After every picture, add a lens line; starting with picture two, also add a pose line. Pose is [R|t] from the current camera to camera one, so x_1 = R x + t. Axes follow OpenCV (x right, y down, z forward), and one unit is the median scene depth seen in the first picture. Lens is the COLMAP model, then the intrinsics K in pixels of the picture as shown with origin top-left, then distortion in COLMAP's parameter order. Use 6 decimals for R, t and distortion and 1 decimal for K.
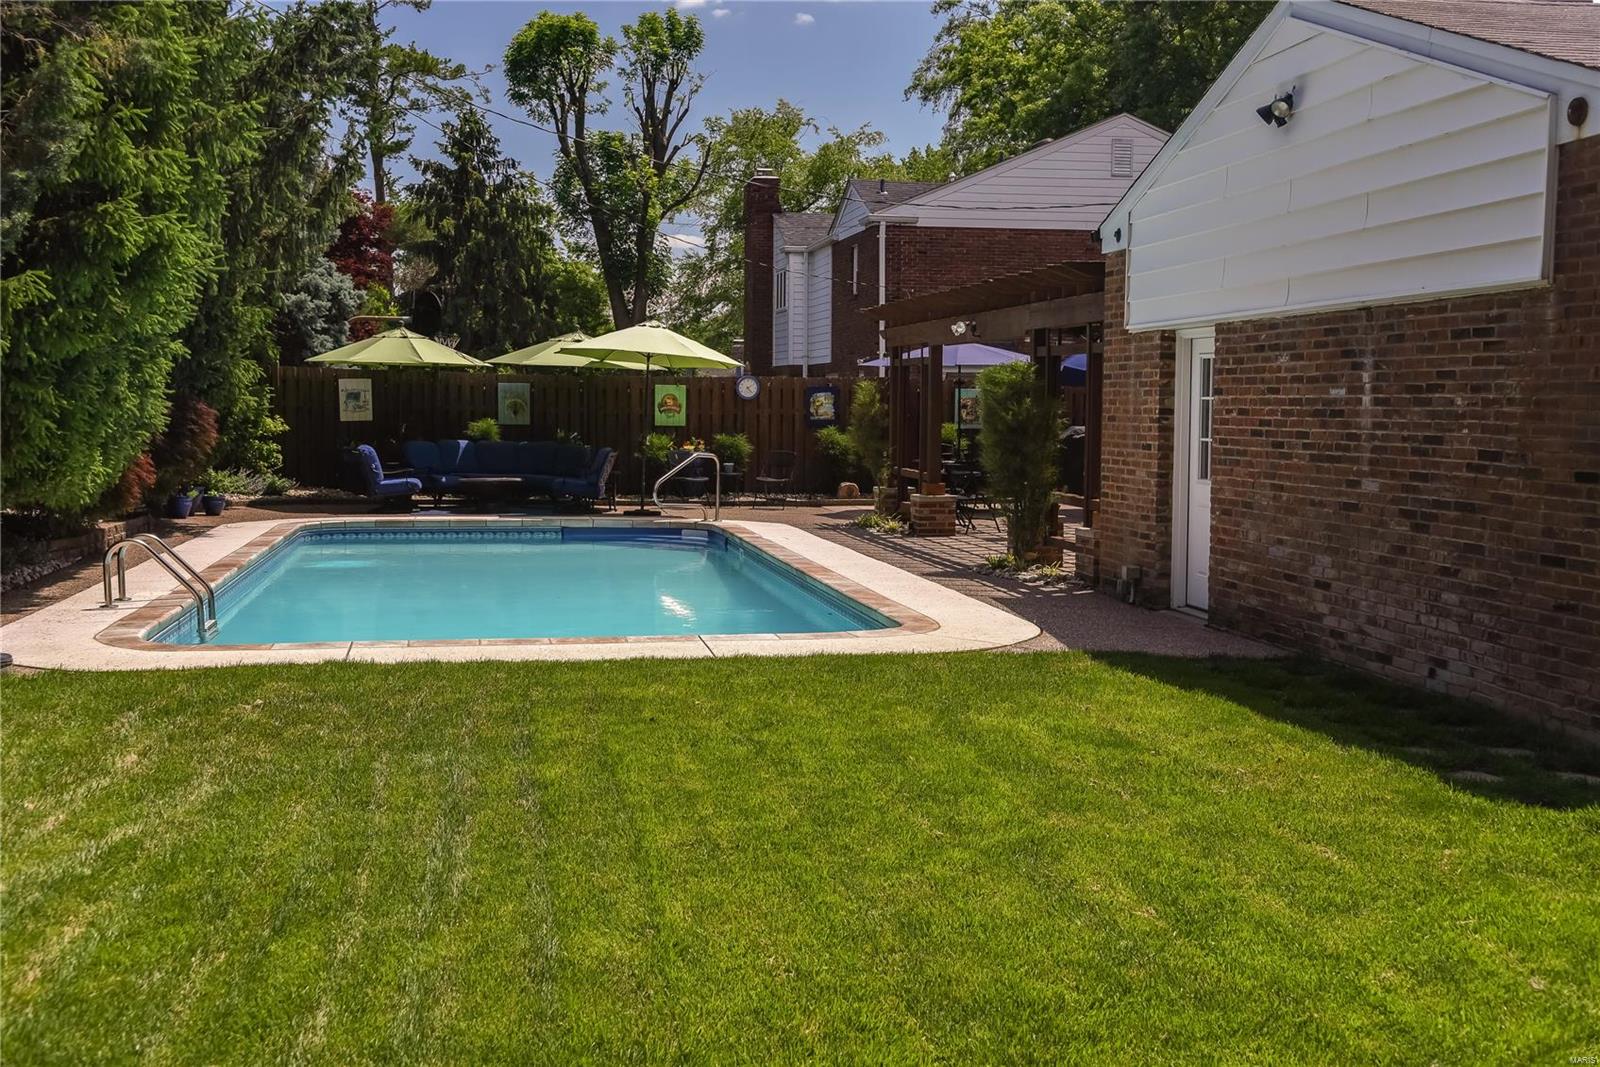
lens RADIAL K [[1856.9, 0, 799.6], [0, 1856.9, 536.6], [0, 0, 1]] dist [0.028794, 0.000000]
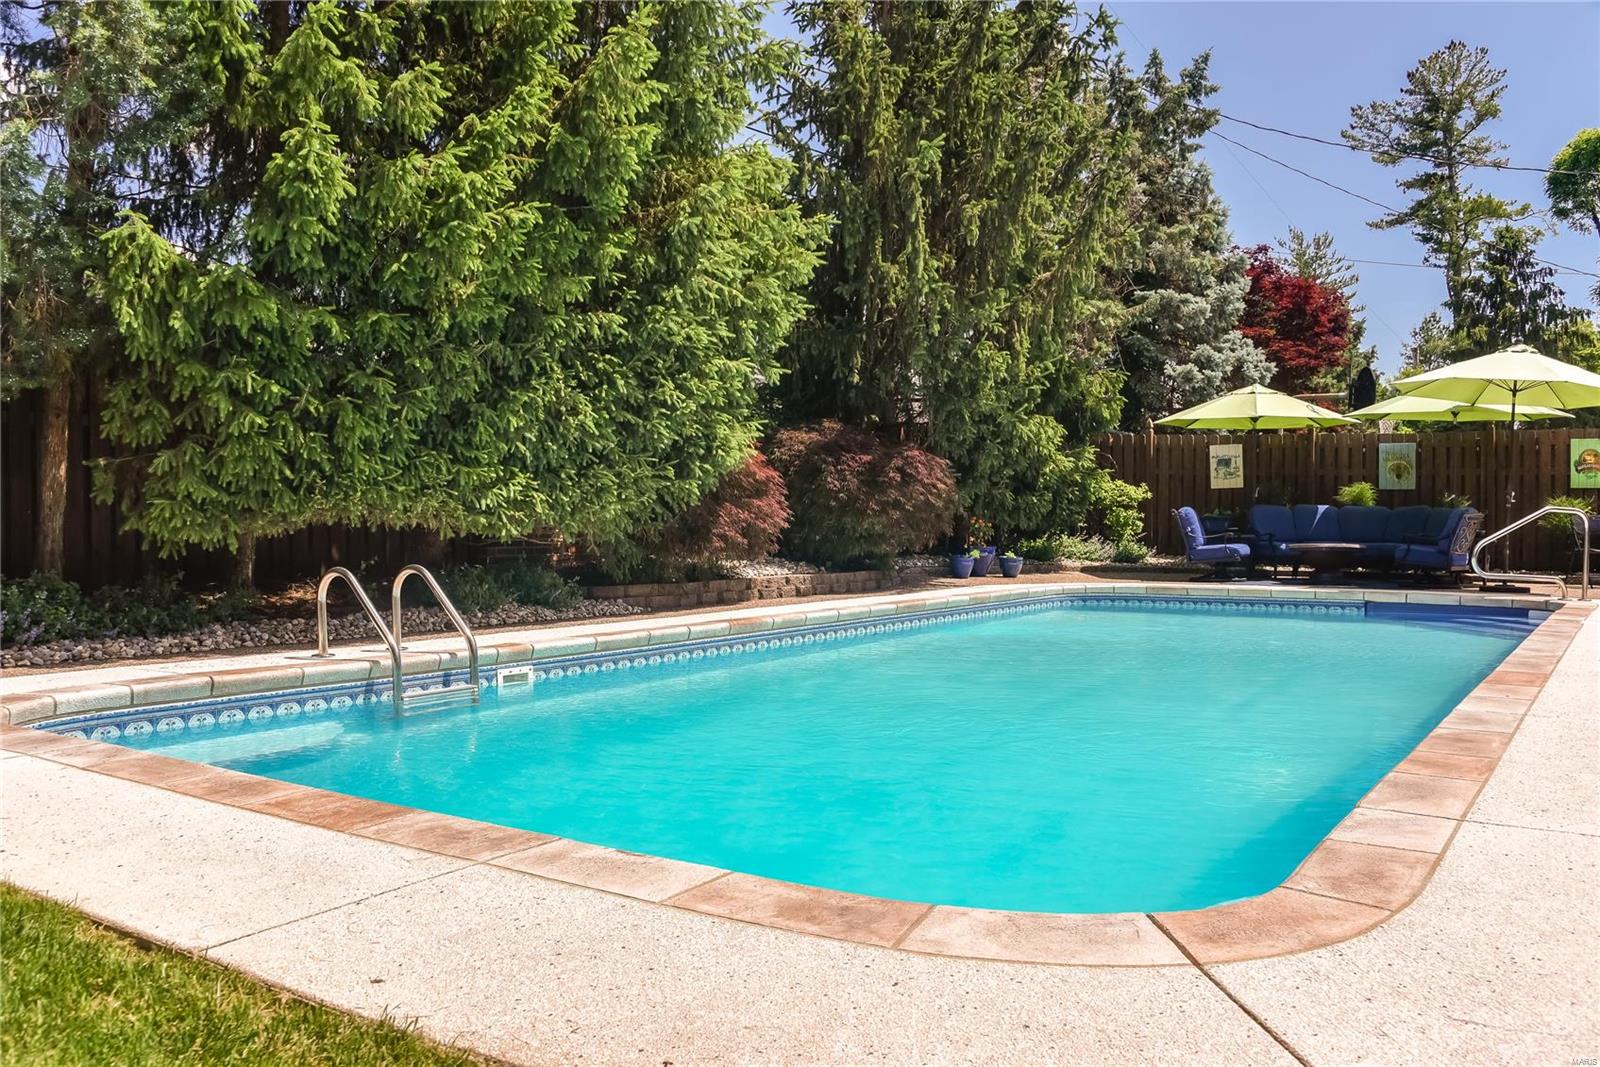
lens RADIAL K [[1326.6, 0, 801.0], [0, 1326.6, 536.3], [0, 0, 1]] dist [-0.074039, 0.012822]
pose [[0.738401, 0.003019, -0.674355, 0.059180], [-0.042197, 0.998237, -0.041736, 0.000531], [0.673040, 0.059274, 0.737227, 0.350039]]
